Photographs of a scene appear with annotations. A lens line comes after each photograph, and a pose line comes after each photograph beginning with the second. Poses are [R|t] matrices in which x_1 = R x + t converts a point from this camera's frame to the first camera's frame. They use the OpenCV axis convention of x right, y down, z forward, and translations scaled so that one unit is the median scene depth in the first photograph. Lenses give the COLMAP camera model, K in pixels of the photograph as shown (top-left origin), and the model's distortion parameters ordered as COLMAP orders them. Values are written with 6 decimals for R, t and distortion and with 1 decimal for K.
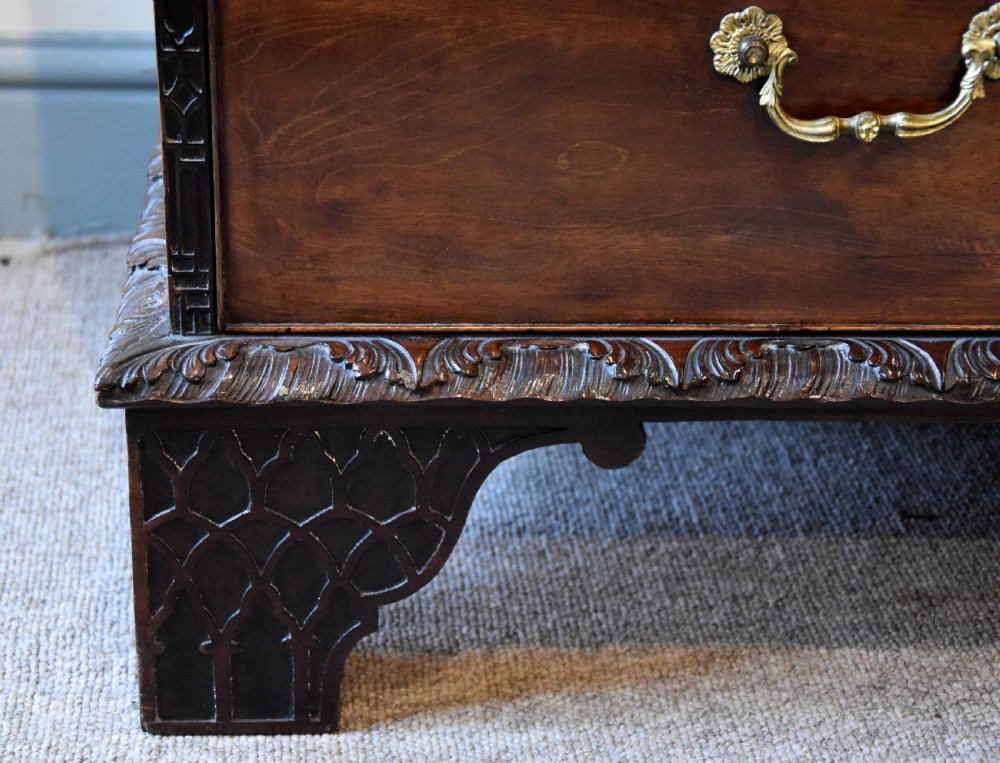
lens RADIAL K [[2175.3, 0, 436.0], [0, 2175.3, 401.8], [0, 0, 1]] dist [0.357993, 0.000000]
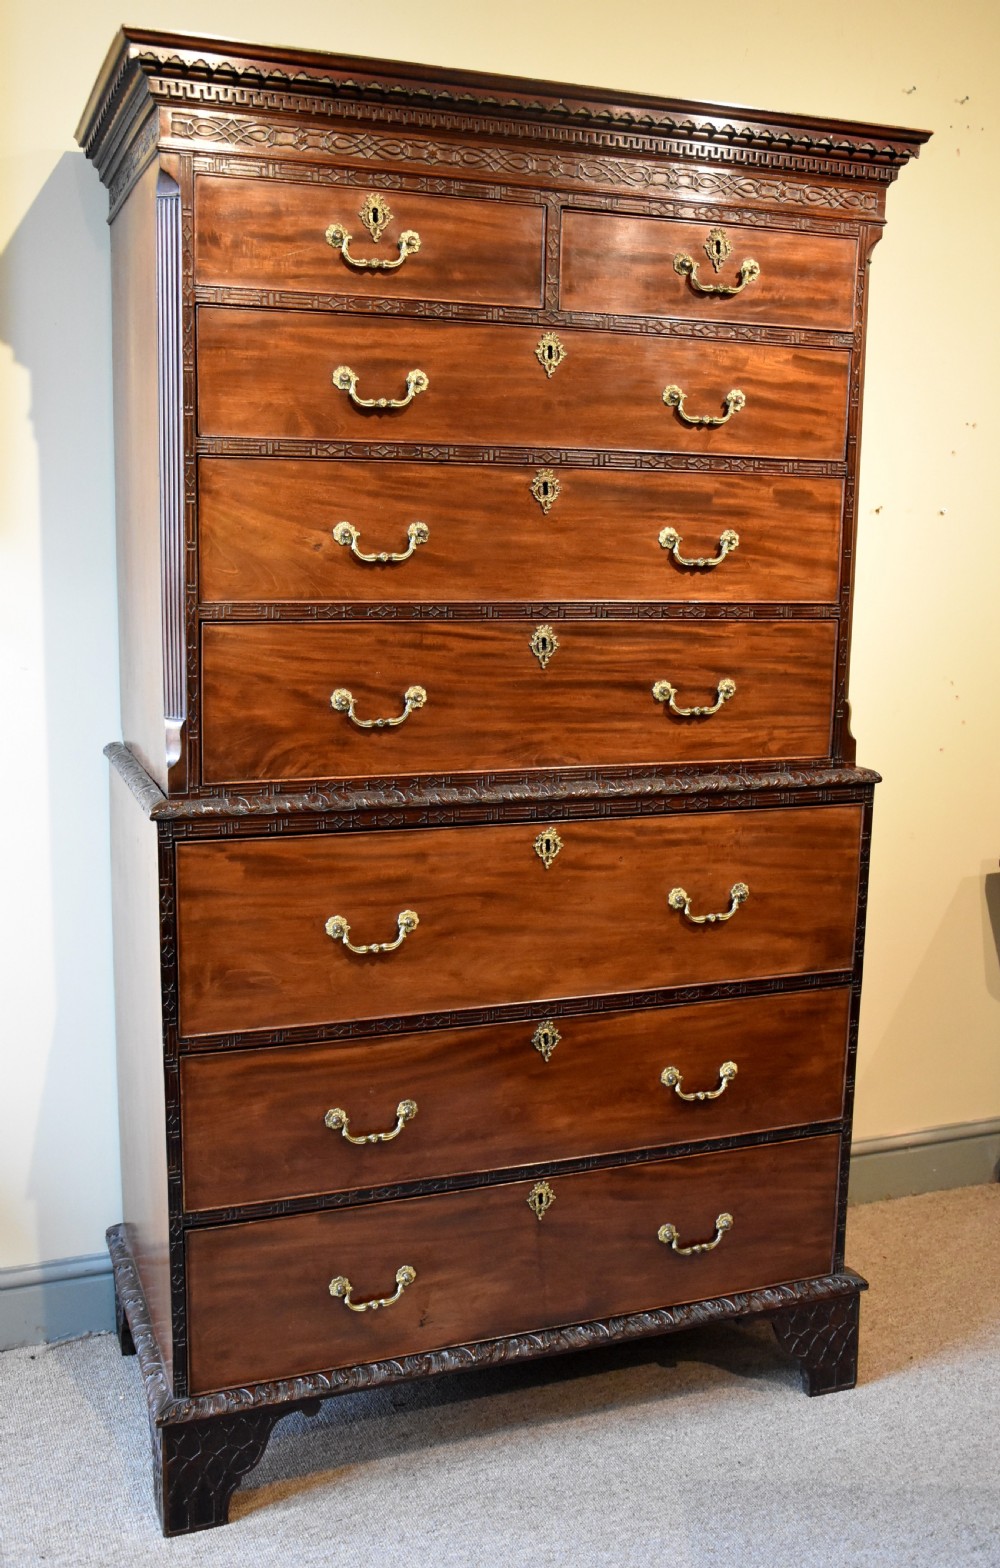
lens RADIAL K [[1494.6, 0, 511.2], [0, 1494.6, 773.7], [0, 0, 1]] dist [-0.040646, 0.000000]
pose [[0.940220, -0.051815, 0.336603, -0.341899], [0.152321, 0.947972, -0.279547, -0.220539], [-0.304606, 0.314108, 0.899195, -1.413549]]
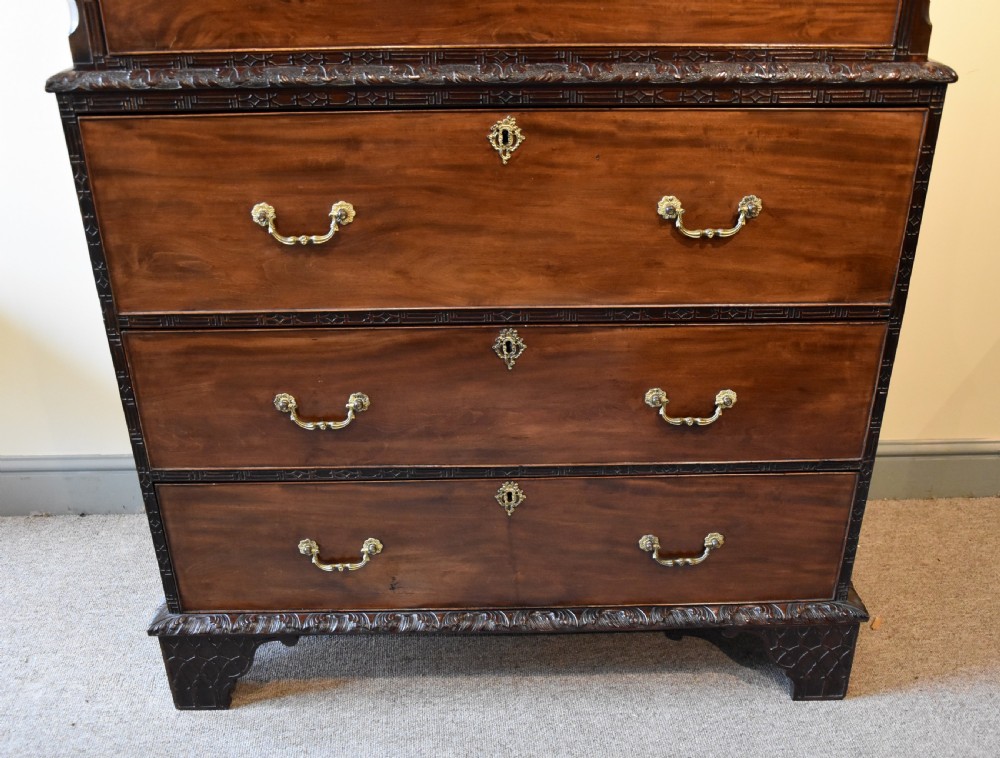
lens RADIAL K [[1007.5, 0, 506.0], [0, 1007.5, 386.7], [0, 0, 1]] dist [-0.073120, 0.000000]
pose [[0.999815, -0.017184, -0.008626, 0.475297], [0.017317, 0.999729, 0.015589, -0.435301], [0.008355, -0.015736, 0.999841, -0.684443]]
